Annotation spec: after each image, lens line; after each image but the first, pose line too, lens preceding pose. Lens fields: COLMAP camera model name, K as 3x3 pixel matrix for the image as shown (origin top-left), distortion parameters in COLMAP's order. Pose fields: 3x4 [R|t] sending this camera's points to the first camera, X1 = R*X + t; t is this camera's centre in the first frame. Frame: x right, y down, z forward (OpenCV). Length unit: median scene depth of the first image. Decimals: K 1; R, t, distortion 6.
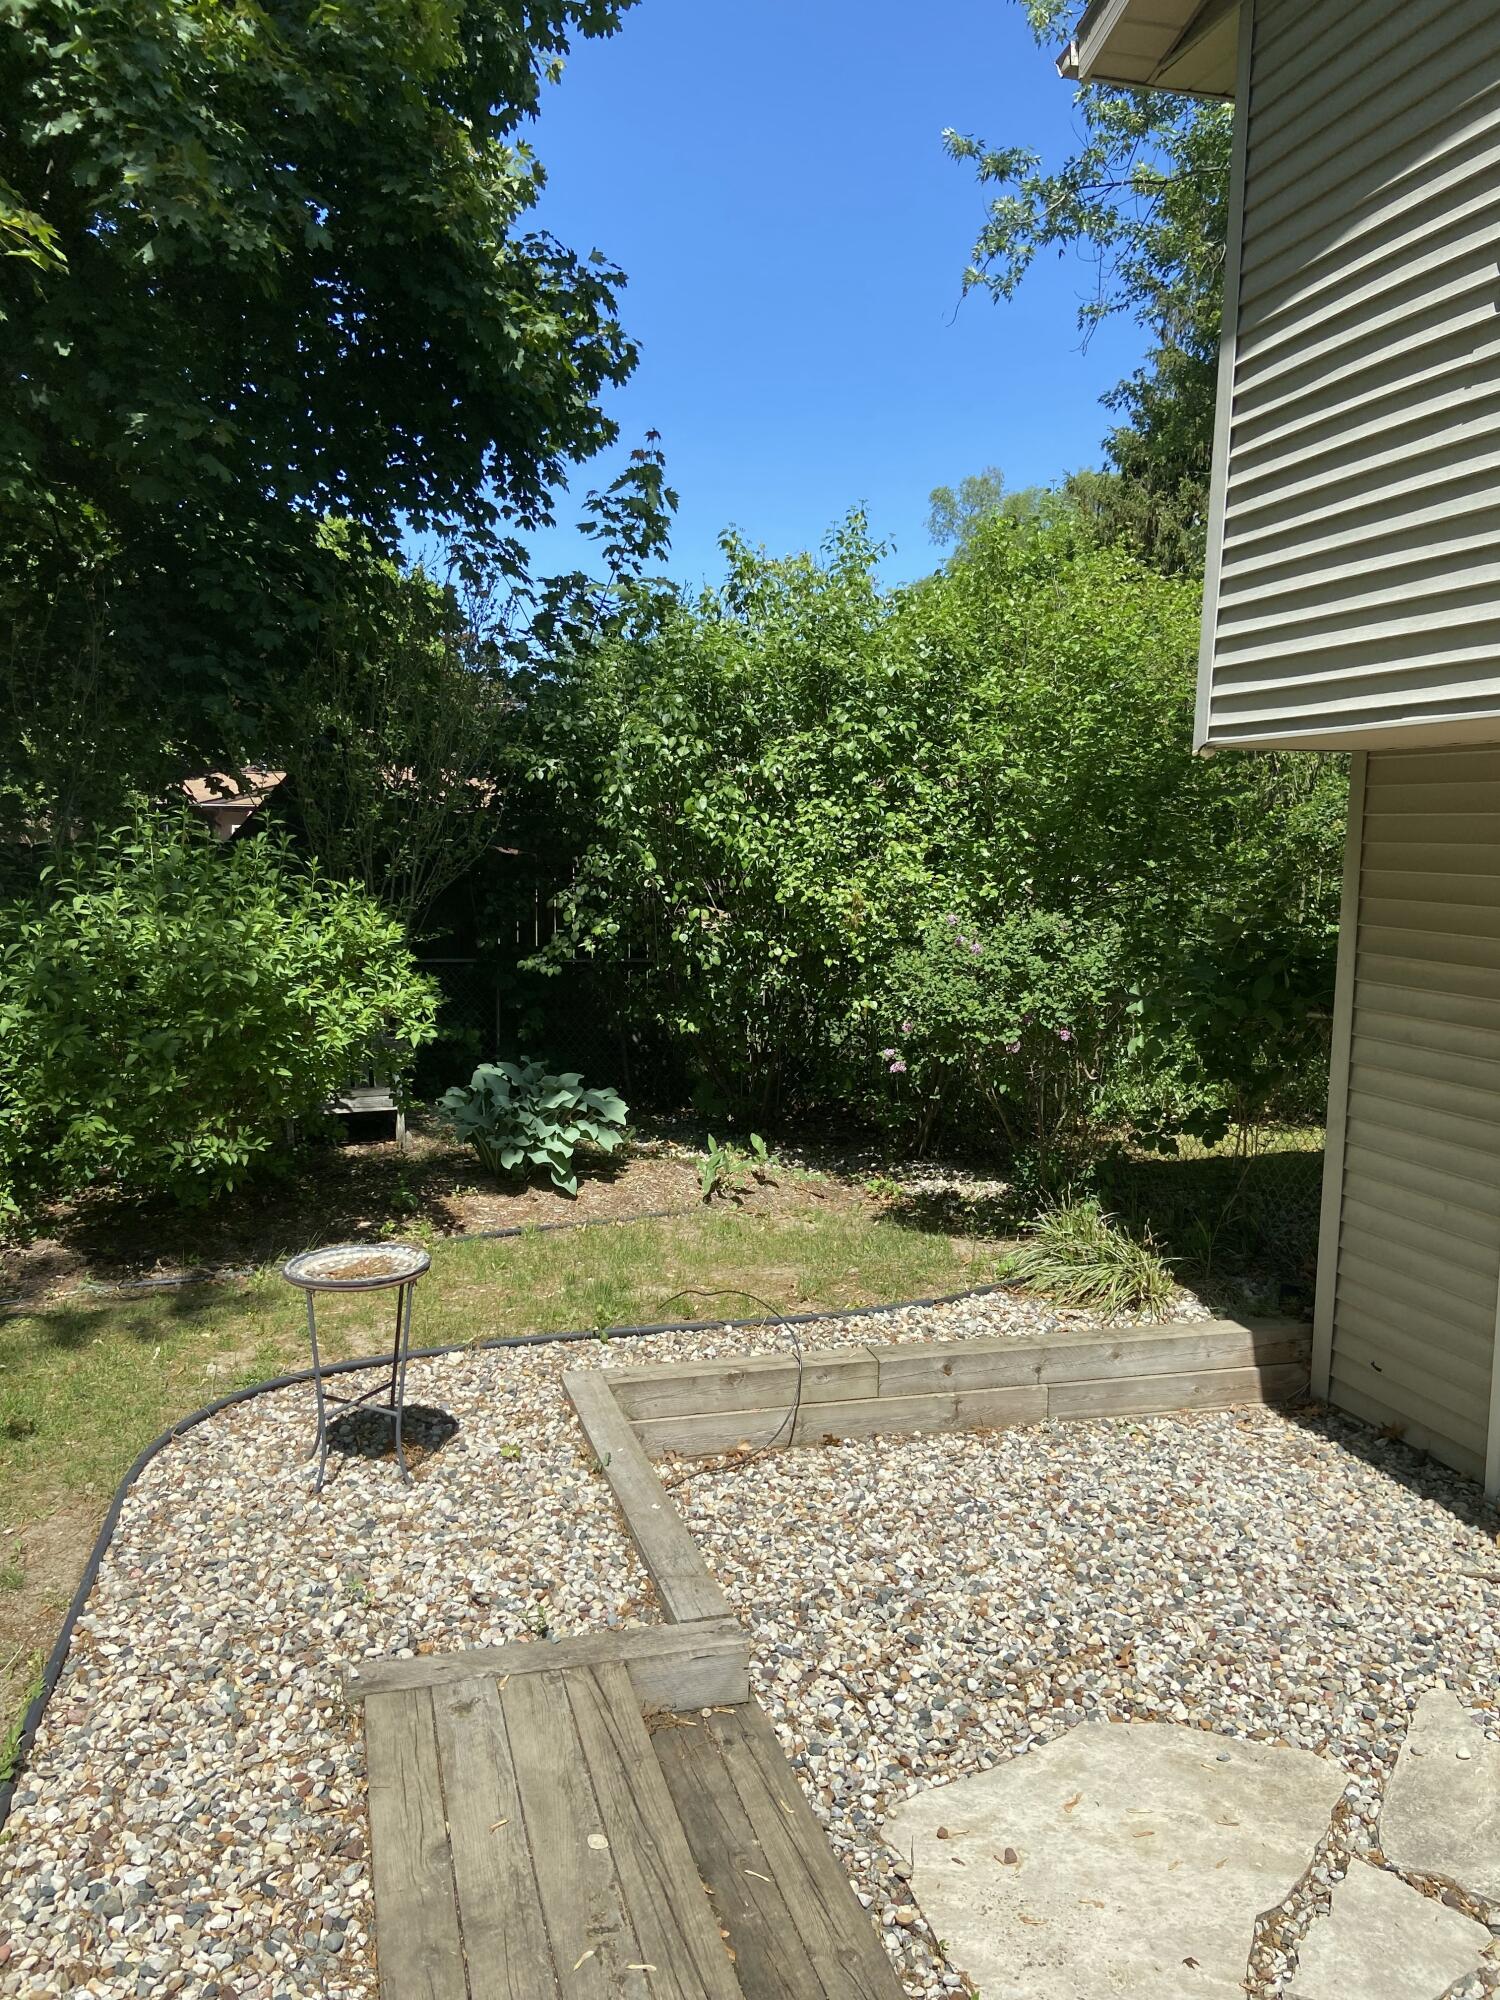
lens RADIAL K [[1506.7, 0, 735.6], [0, 1506.7, 1008.1], [0, 0, 1]] dist [0.140947, -0.183008]
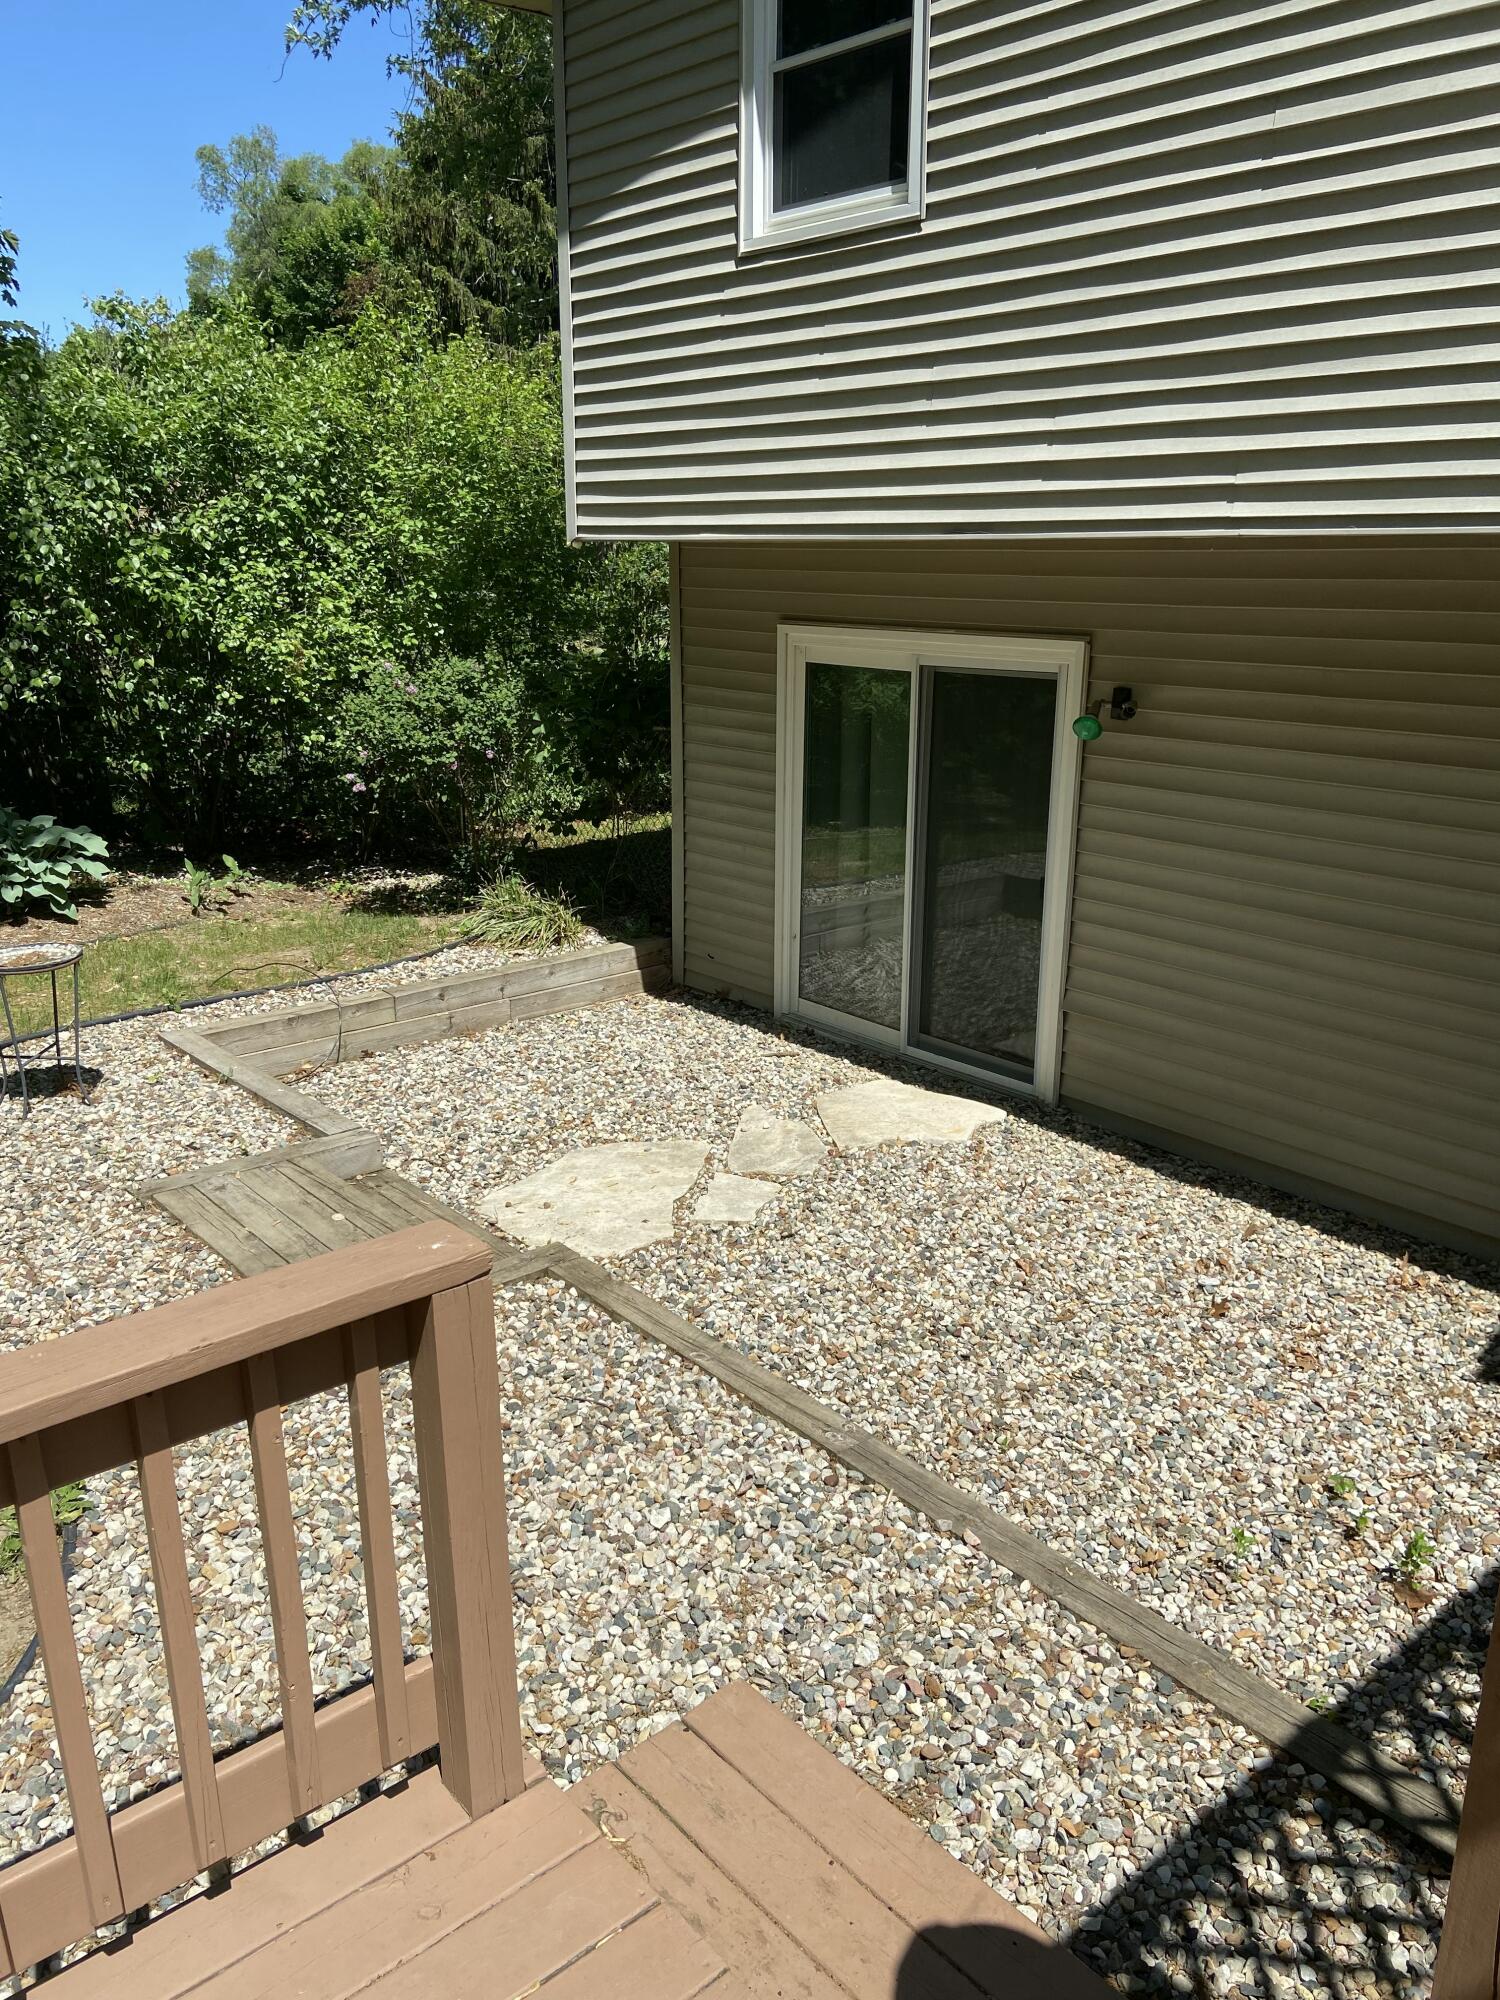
lens RADIAL K [[1506.7, 0, 735.6], [0, 1506.7, 1008.1], [0, 0, 1]] dist [0.140947, -0.183008]
pose [[0.908713, -0.135752, 0.394731, -0.144572], [0.061318, 0.978794, 0.195457, -0.011058], [-0.412894, -0.153410, 0.897766, -0.329261]]
